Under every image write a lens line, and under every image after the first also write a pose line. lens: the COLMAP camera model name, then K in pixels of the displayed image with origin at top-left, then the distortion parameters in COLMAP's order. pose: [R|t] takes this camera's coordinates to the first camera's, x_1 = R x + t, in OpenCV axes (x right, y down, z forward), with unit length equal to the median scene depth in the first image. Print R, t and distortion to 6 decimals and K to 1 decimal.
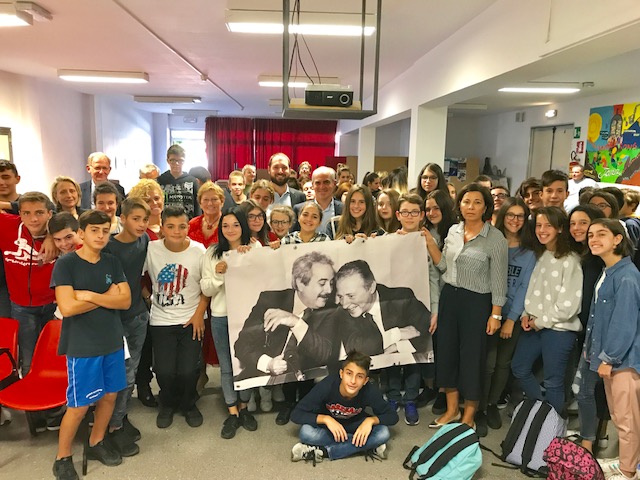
lens RADIAL K [[530.5, 0, 317.2], [0, 530.5, 239.9], [0, 0, 1]] dist [0.022687, -0.002898]
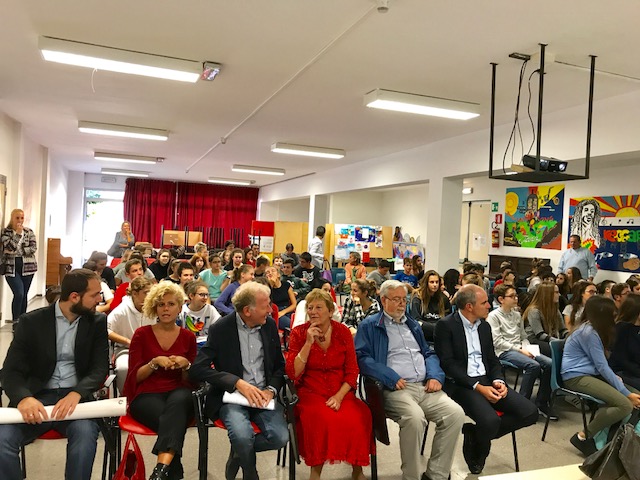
lens RADIAL K [[530.5, 0, 320.6], [0, 530.5, 237.3], [0, 0, 1]] dist [0.022687, -0.002898]
pose [[0.951777, 0.021028, 0.306070, -0.286585], [0.020662, 0.990989, -0.132337, 0.023125], [-0.306095, 0.132279, 0.942766, -0.022842]]
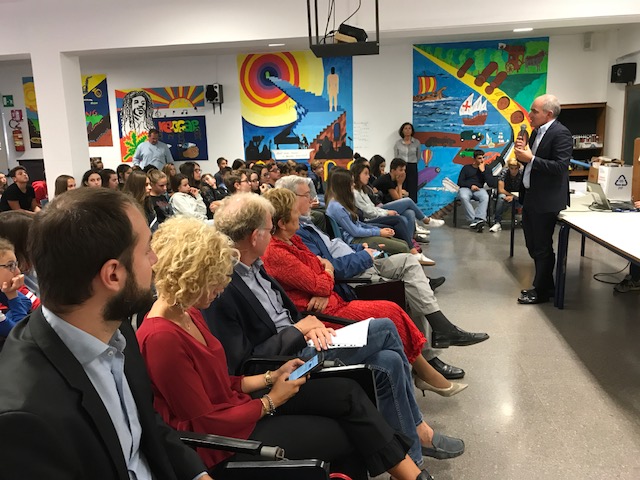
lens RADIAL K [[530.5, 0, 322.9], [0, 530.5, 232.8], [0, 0, 1]] dist [0.022687, -0.002898]
pose [[0.195624, -0.193711, 0.961357, -0.434362], [0.192777, 0.968766, 0.155976, -0.005677], [-0.961545, 0.154815, 0.226857, 0.263633]]
